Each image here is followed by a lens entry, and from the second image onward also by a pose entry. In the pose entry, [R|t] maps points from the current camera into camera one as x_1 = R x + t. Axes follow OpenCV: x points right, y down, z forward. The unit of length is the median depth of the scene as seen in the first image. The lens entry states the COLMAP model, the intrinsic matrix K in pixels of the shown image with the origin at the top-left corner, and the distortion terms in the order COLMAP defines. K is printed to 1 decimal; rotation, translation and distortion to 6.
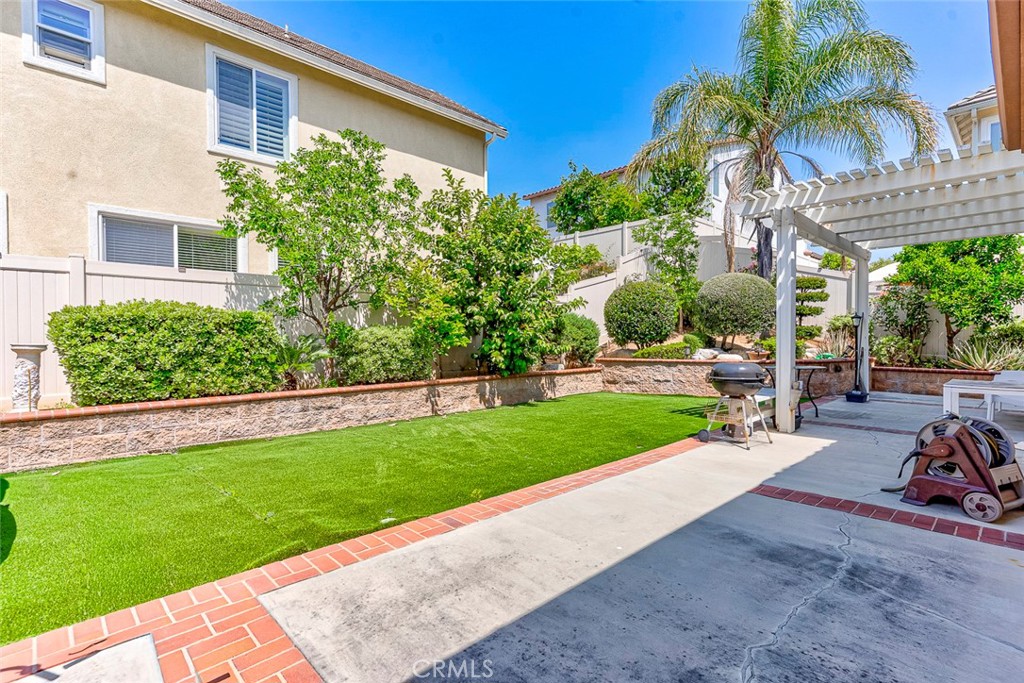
lens RADIAL K [[495.9, 0, 524.0], [0, 495.9, 334.4], [0, 0, 1]] dist [0.005514, 0.000163]
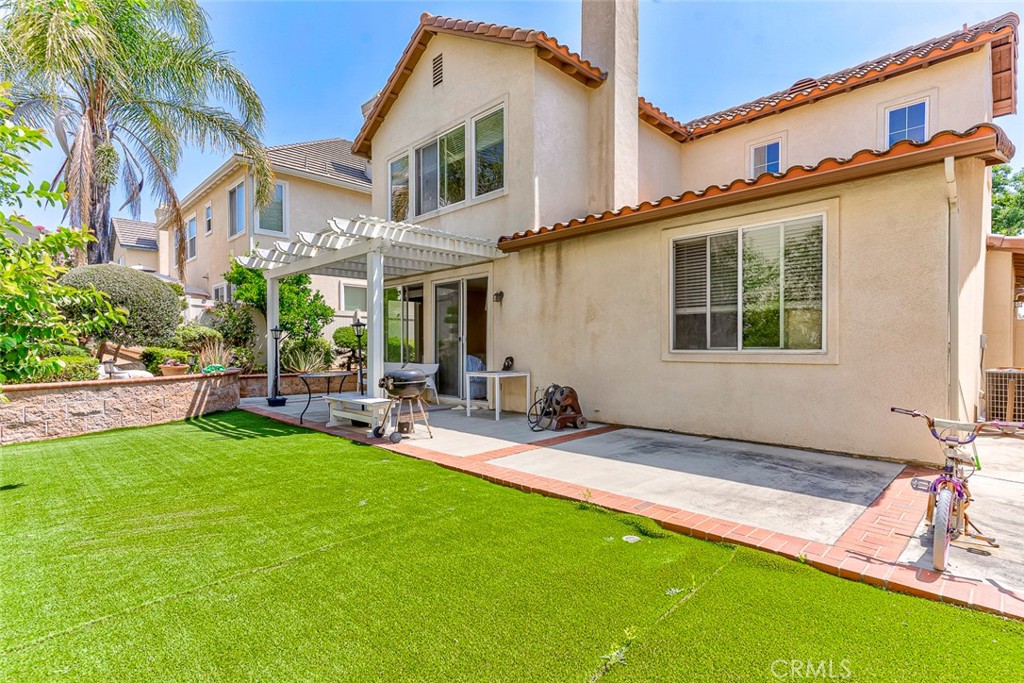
lens RADIAL K [[500.4, 0, 530.9], [0, 500.4, 330.7], [0, 0, 1]] dist [0.010156, 0.000909]
pose [[-0.026722, 0.035599, 0.999009, -0.764763], [-0.000684, 0.999365, -0.035630, 0.010484], [-0.999643, -0.001636, -0.026681, 0.756572]]
